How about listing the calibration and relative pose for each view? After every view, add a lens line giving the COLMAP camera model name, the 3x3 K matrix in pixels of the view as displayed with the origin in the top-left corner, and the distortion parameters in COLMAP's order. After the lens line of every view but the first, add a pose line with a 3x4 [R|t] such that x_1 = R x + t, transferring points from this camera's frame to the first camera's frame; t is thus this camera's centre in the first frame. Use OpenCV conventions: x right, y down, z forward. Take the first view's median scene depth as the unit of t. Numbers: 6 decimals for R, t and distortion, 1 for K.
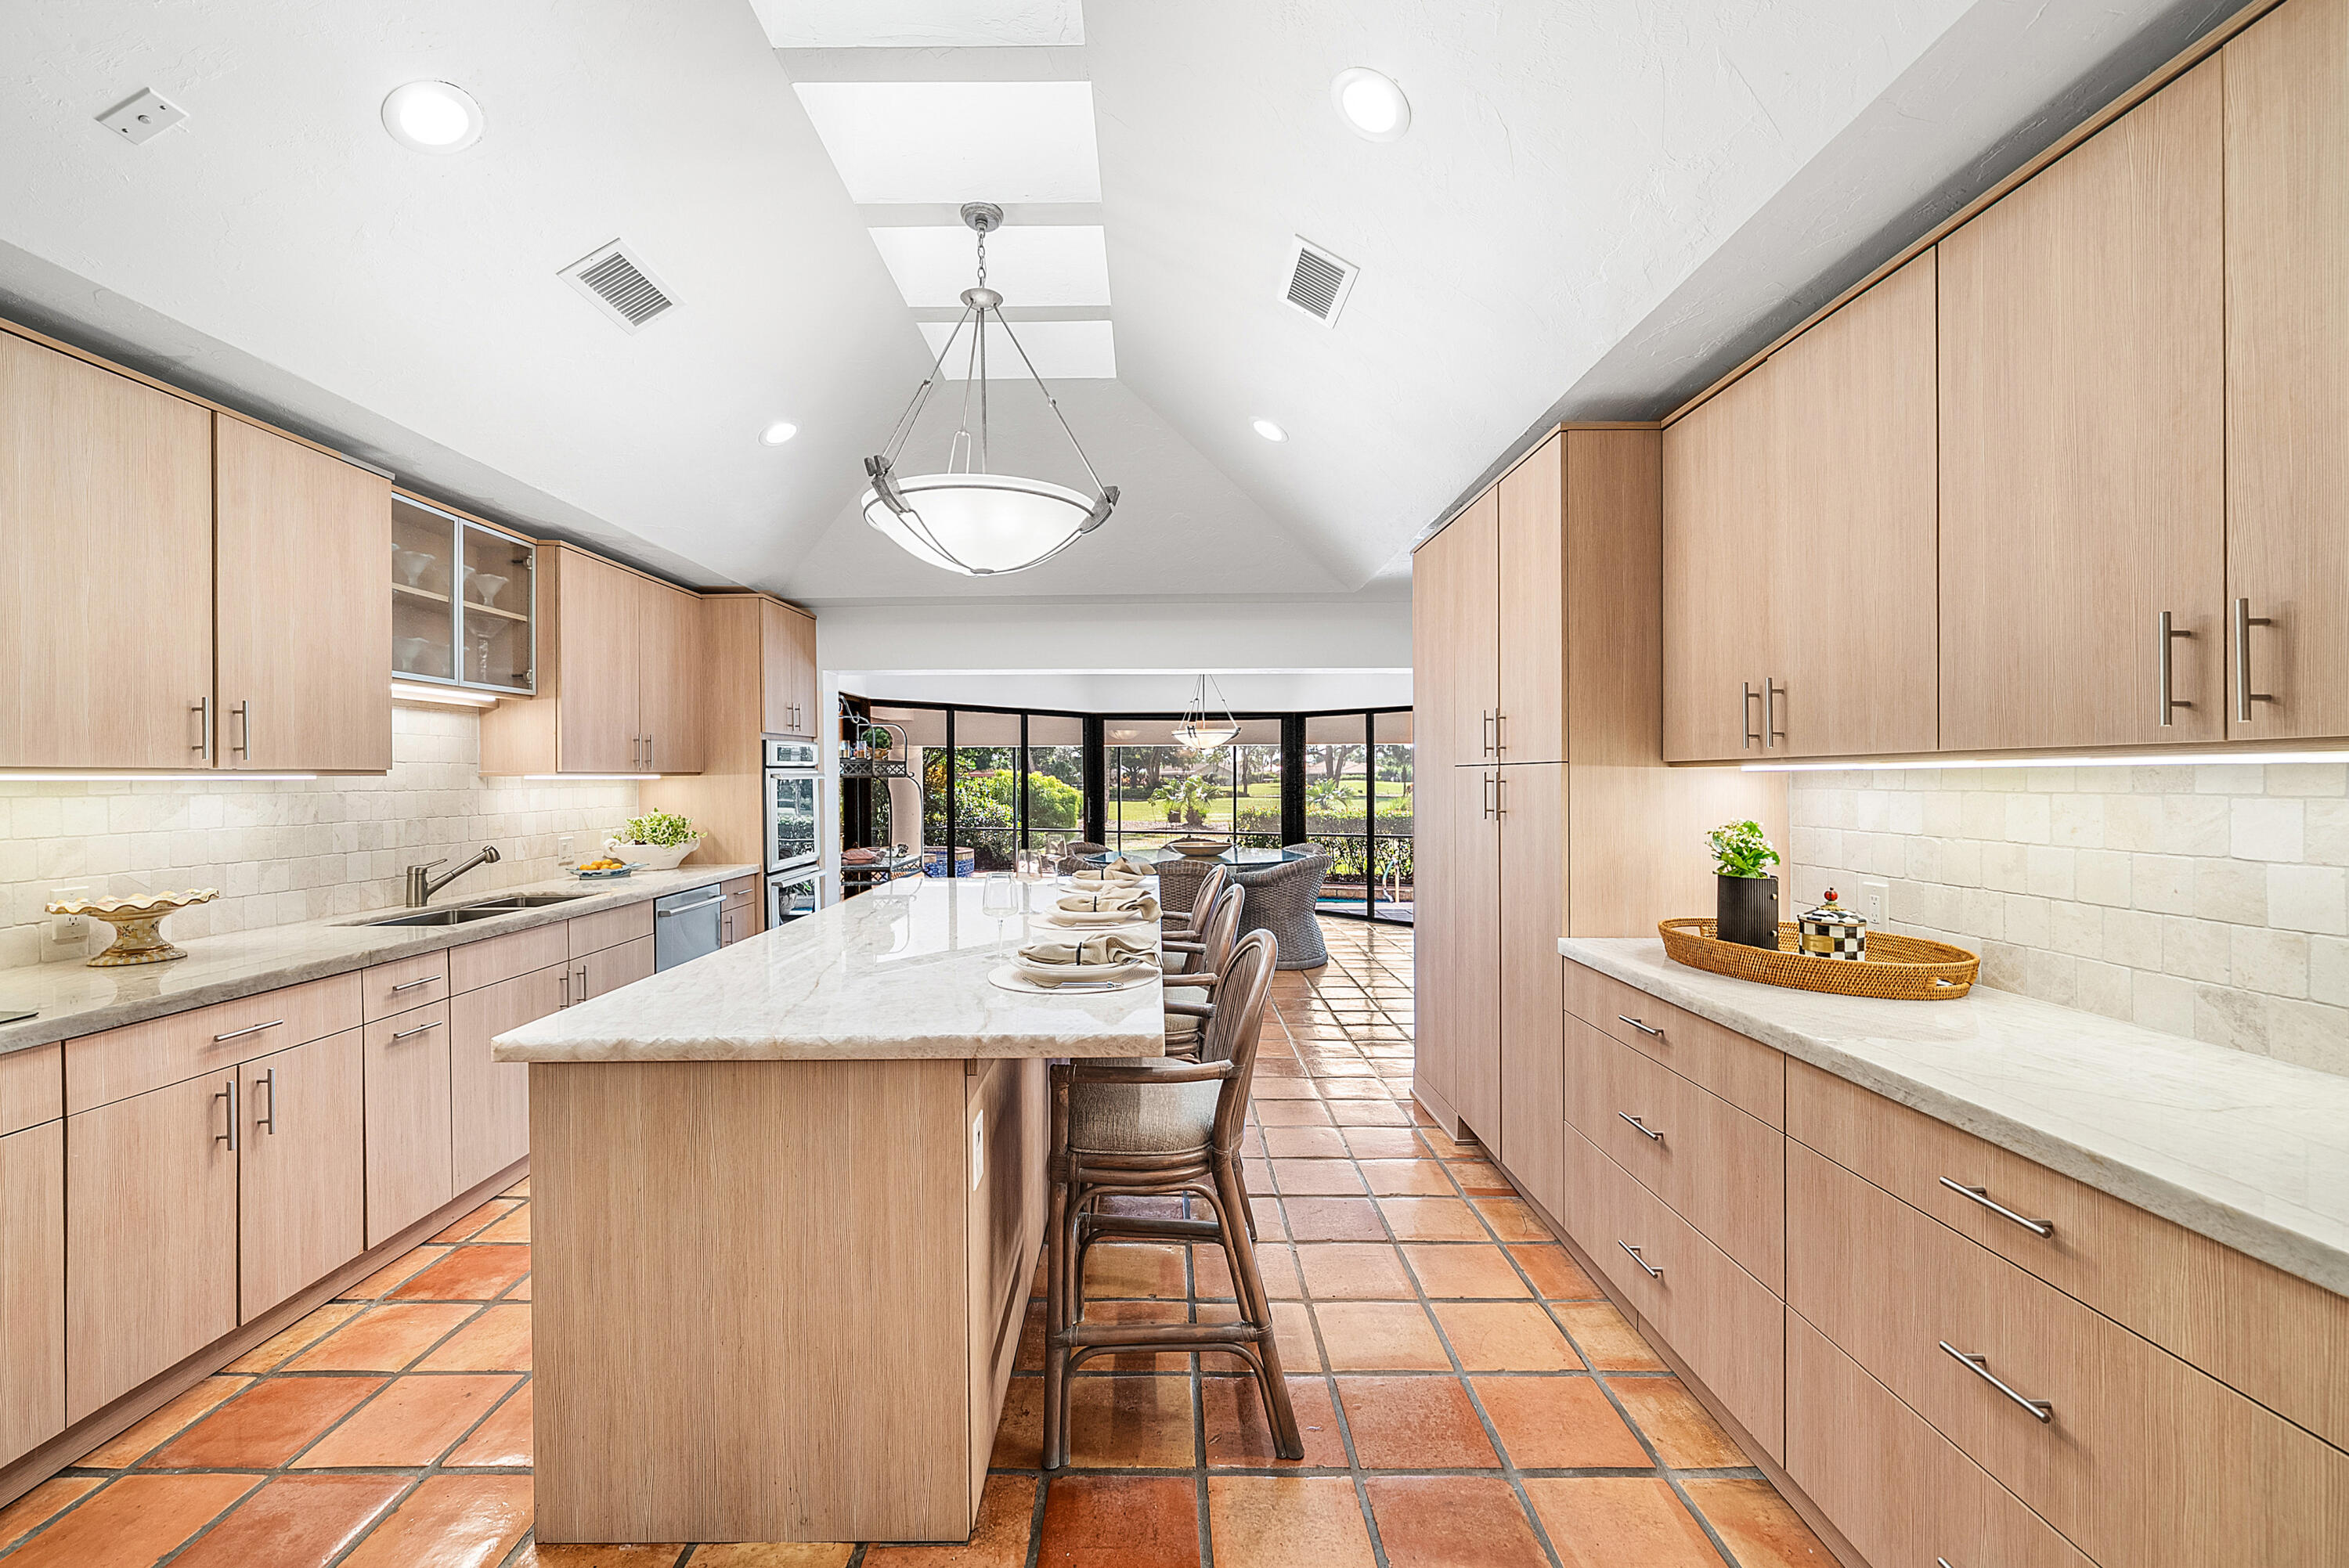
lens RADIAL K [[929.4, 0, 1159.2], [0, 929.4, 773.2], [0, 0, 1]] dist [-0.000736, -0.000239]
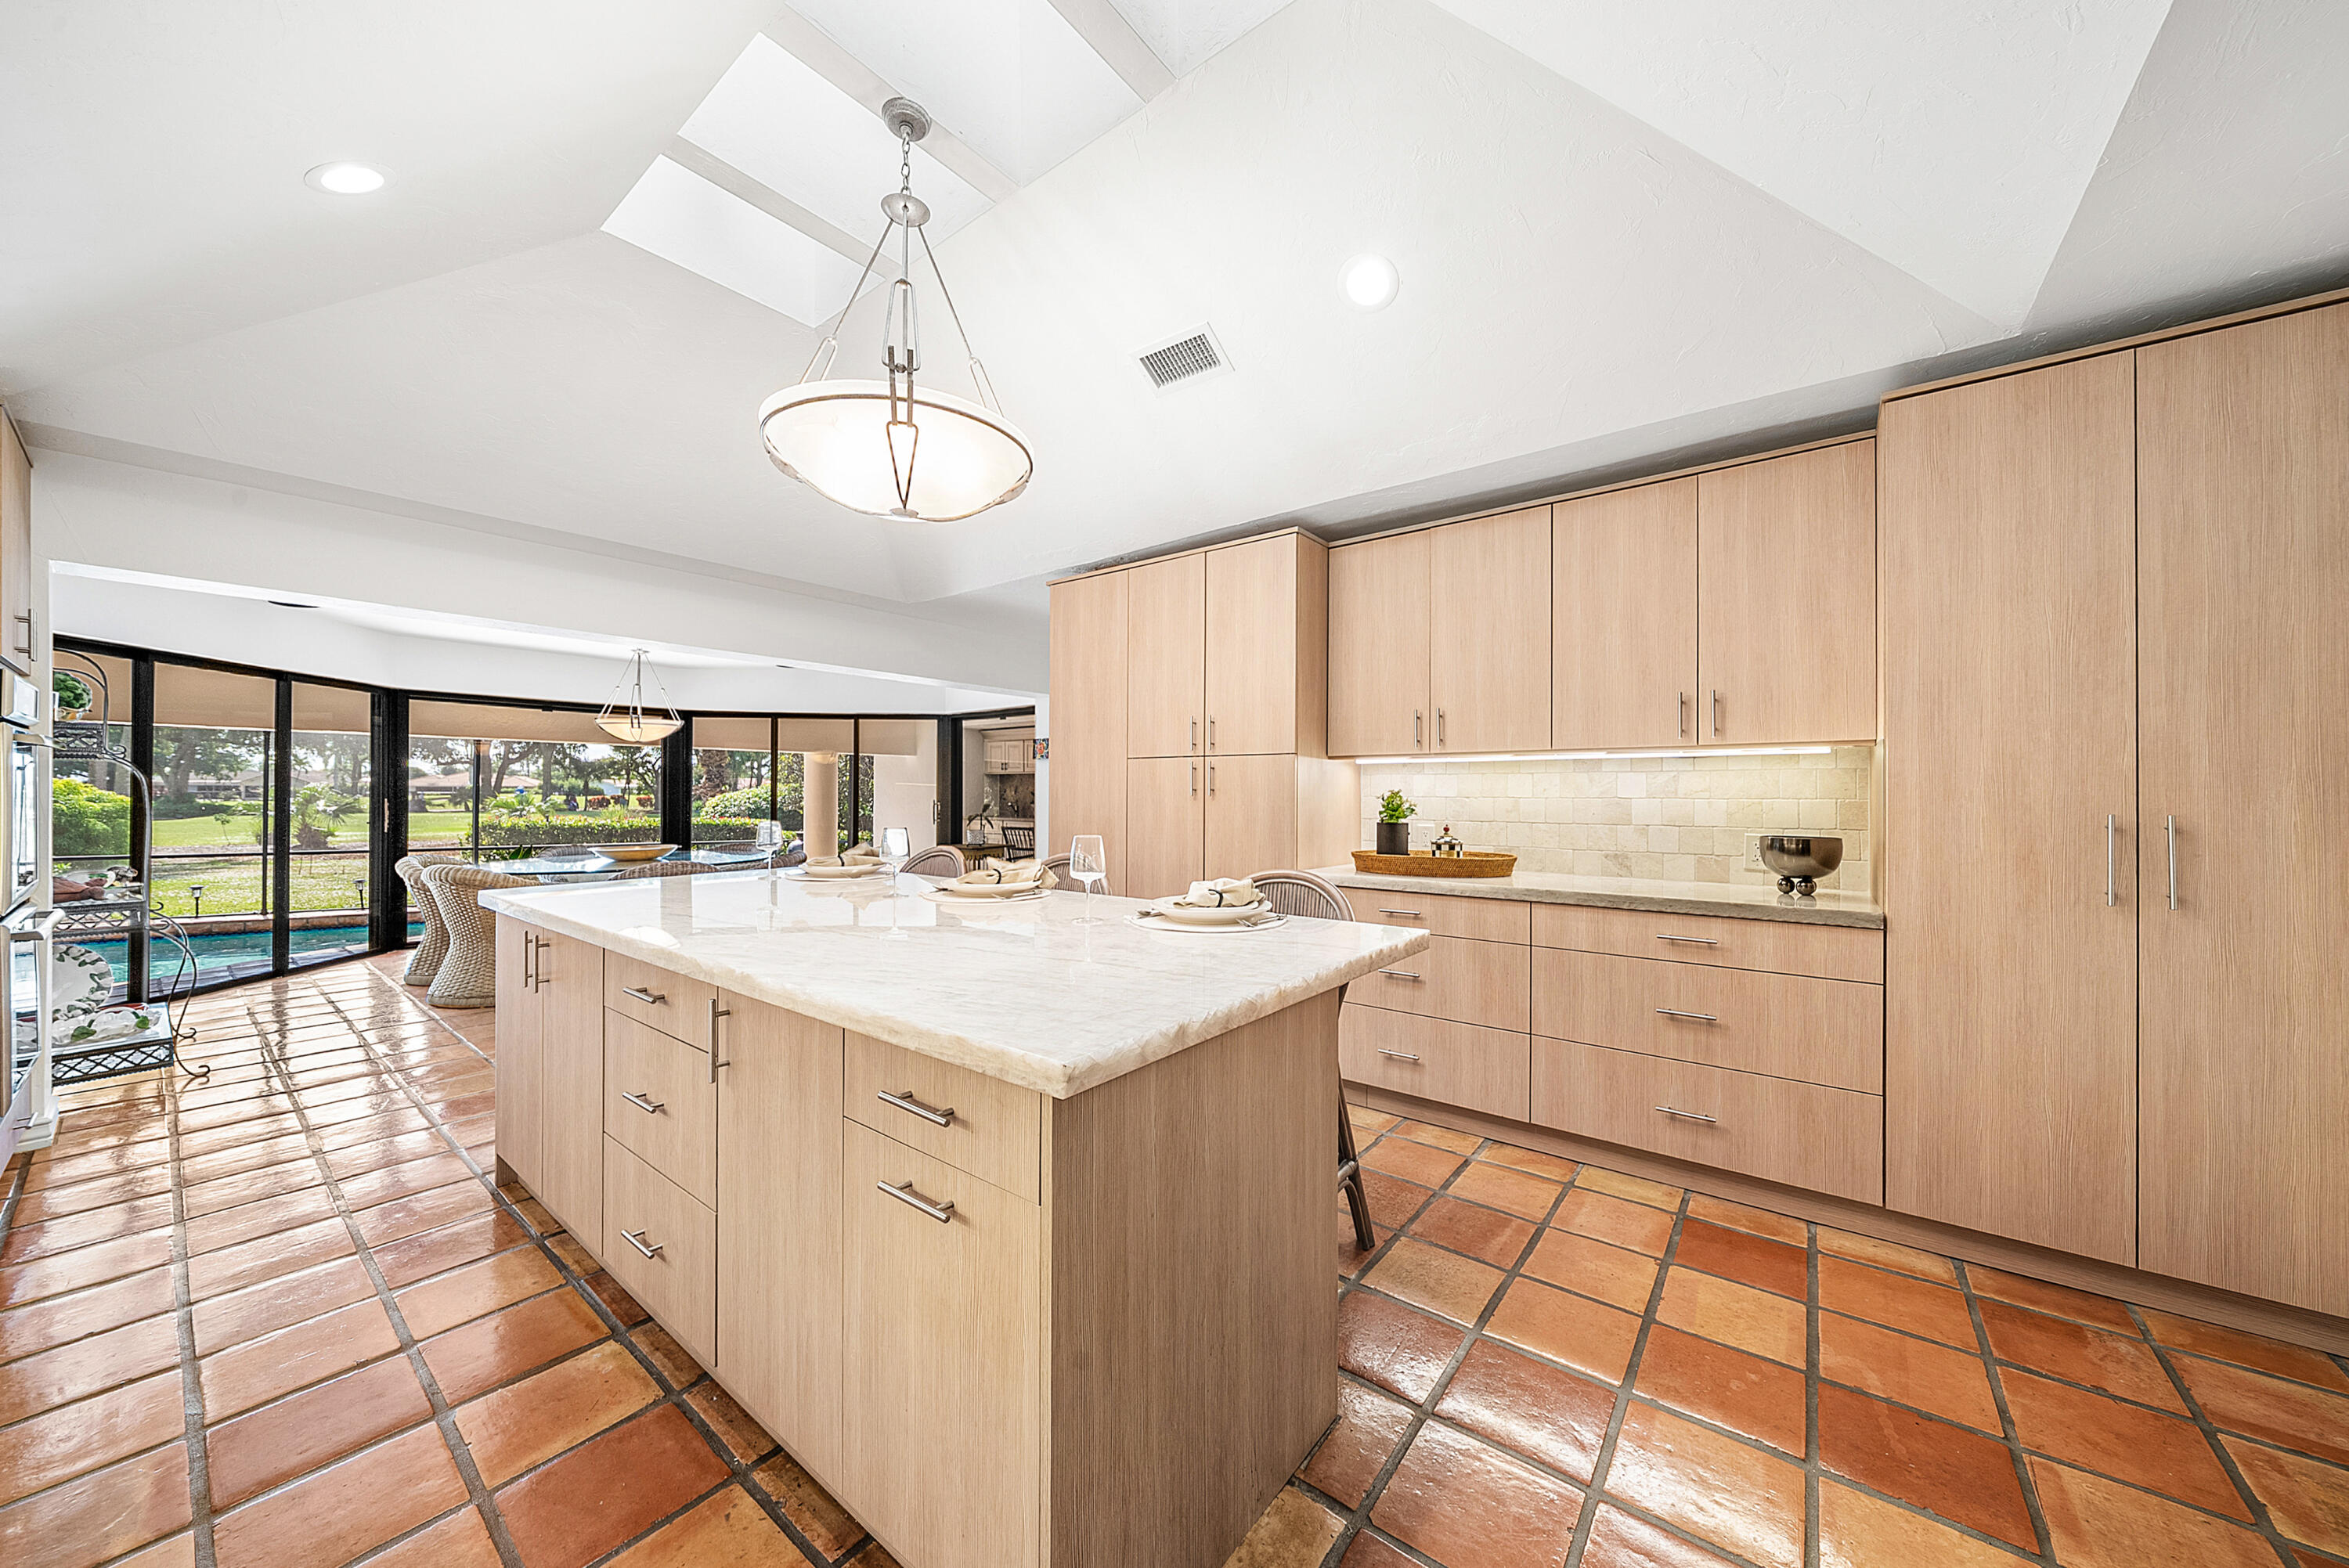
lens RADIAL K [[807.1, 0, 1160.7], [0, 807.1, 783.0], [0, 0, 1]] dist [-0.000204, 0.000295]
pose [[0.623130, 0.017693, 0.781918, -0.274957], [-0.010992, 0.999843, -0.013864, 0.021526], [-0.782041, 0.000044, 0.623227, 0.140502]]
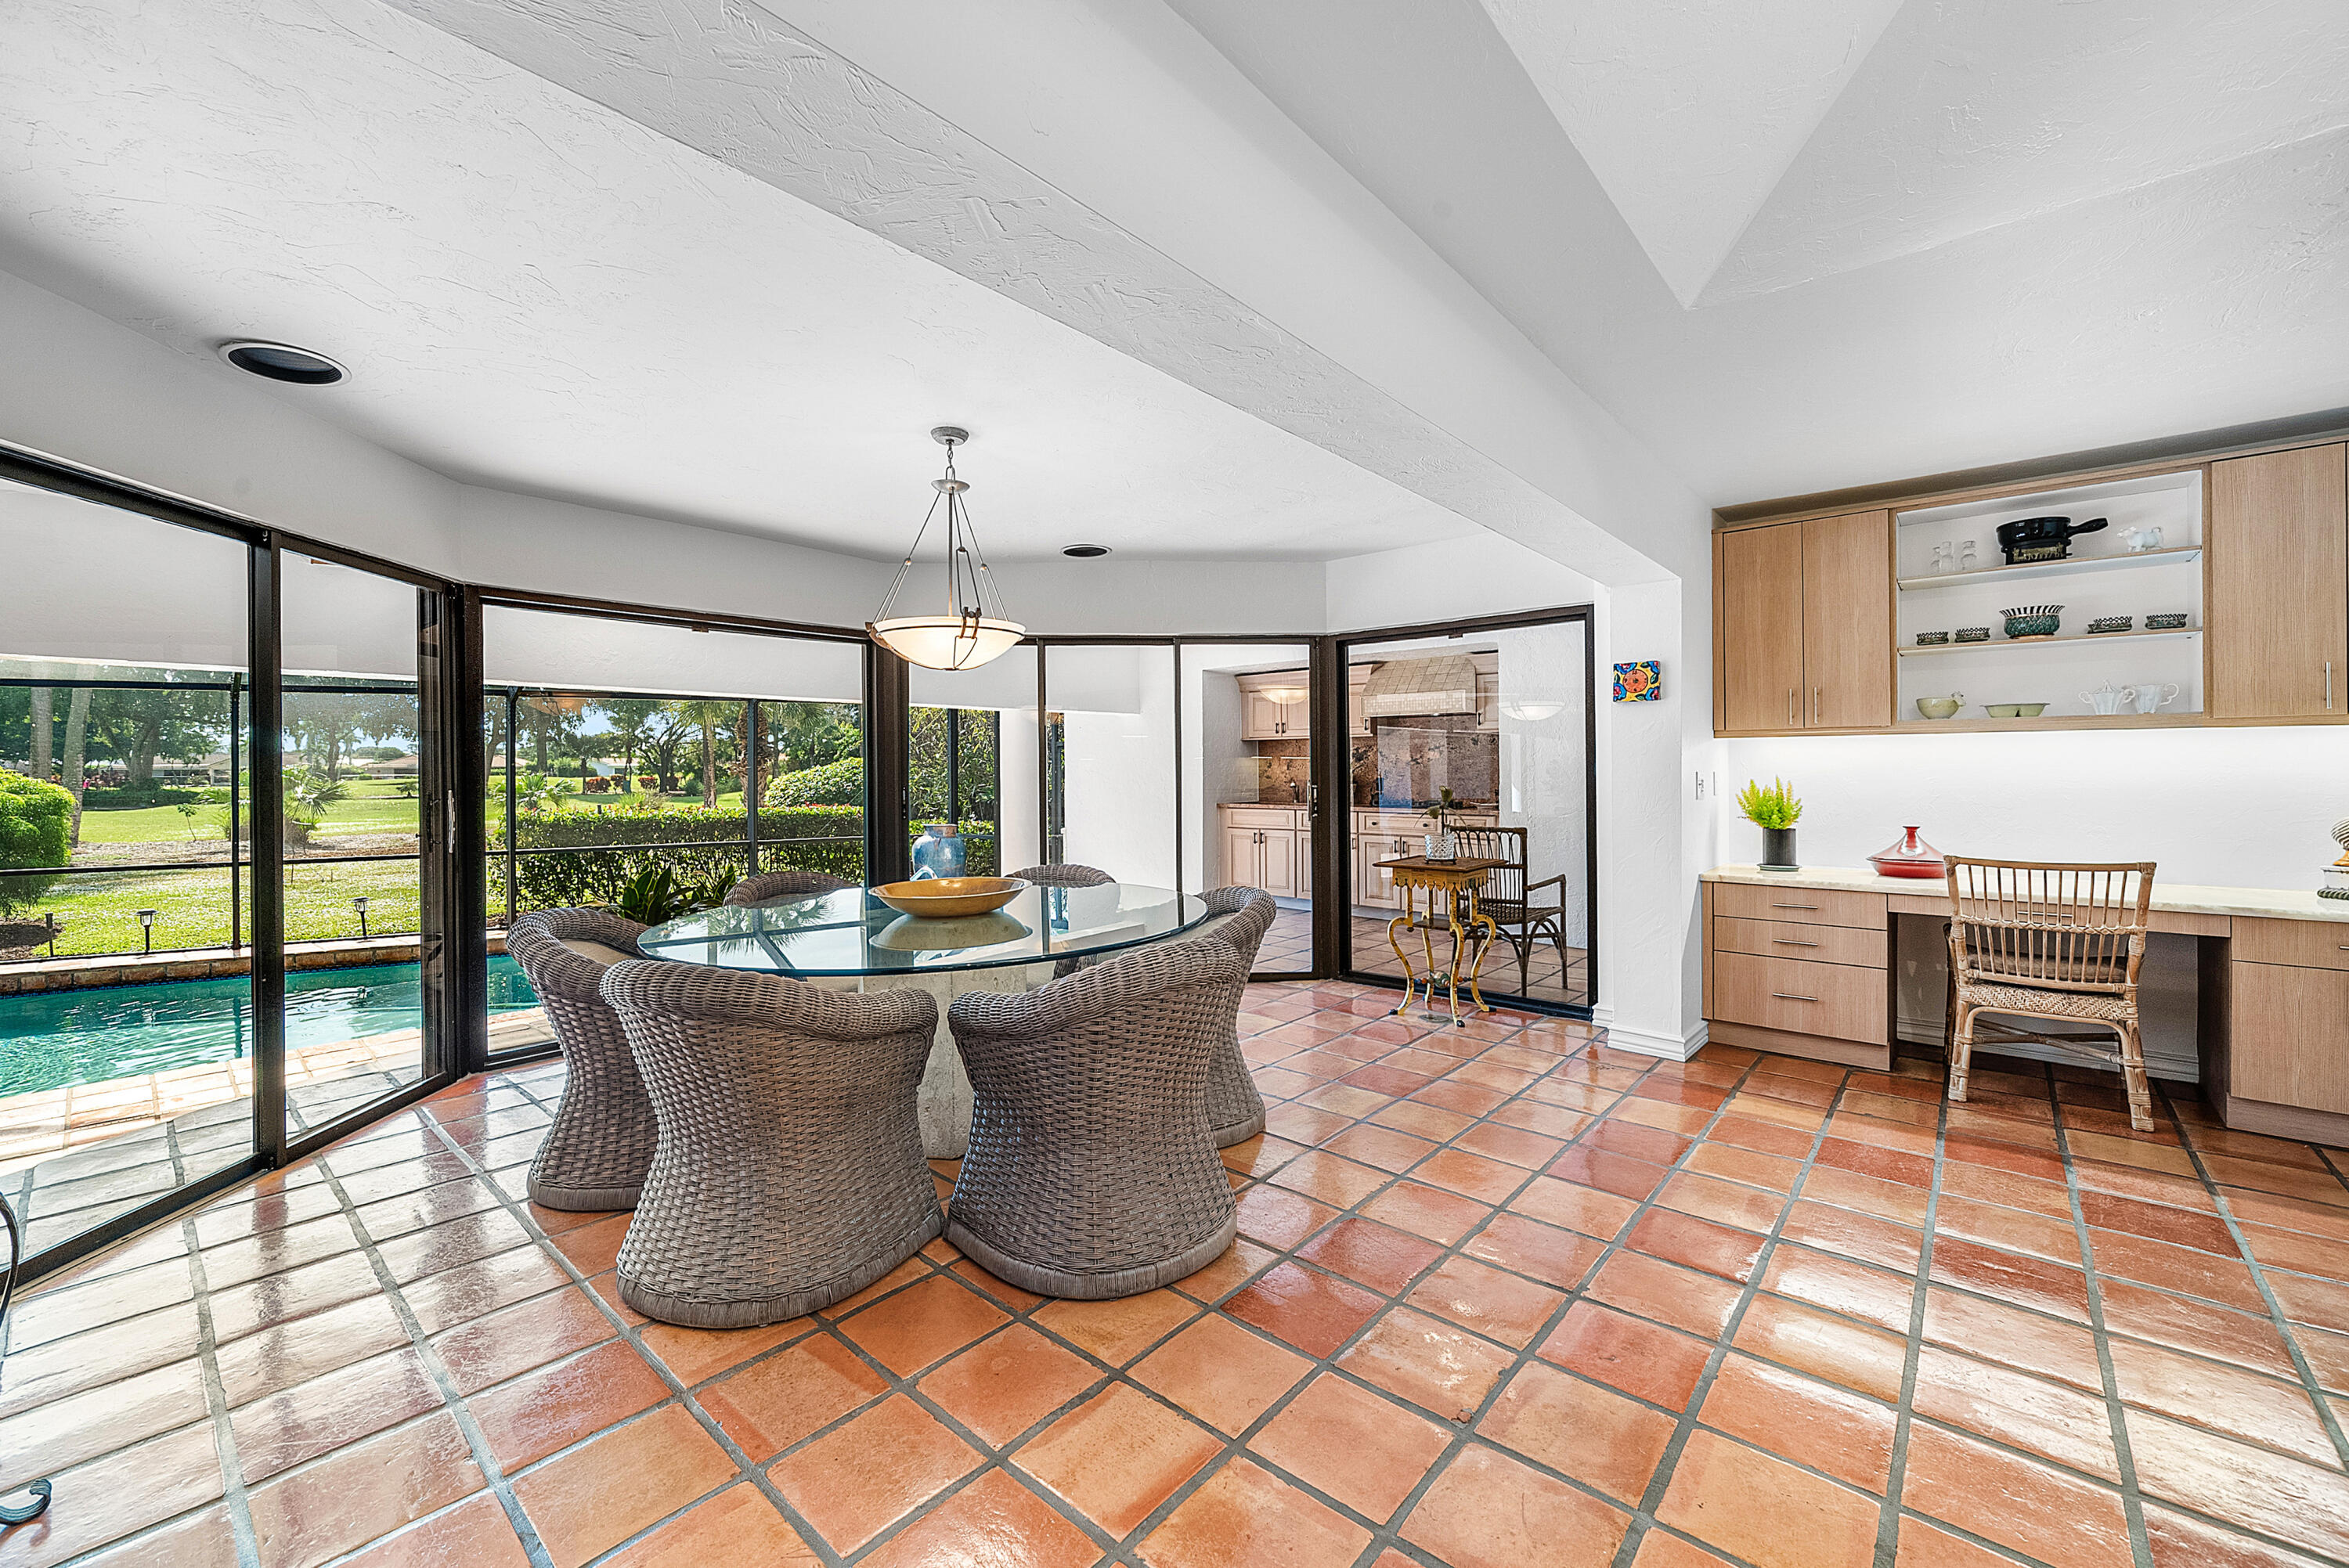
lens RADIAL K [[929.4, 0, 1161.3], [0, 929.4, 767.5], [0, 0, 1]] dist [-0.000736, -0.000239]
pose [[0.663377, 0.000911, 0.748285, -0.239115], [-0.000430, 1.000000, -0.000836, 0.022836], [-0.748285, 0.000233, 0.663377, 0.711443]]
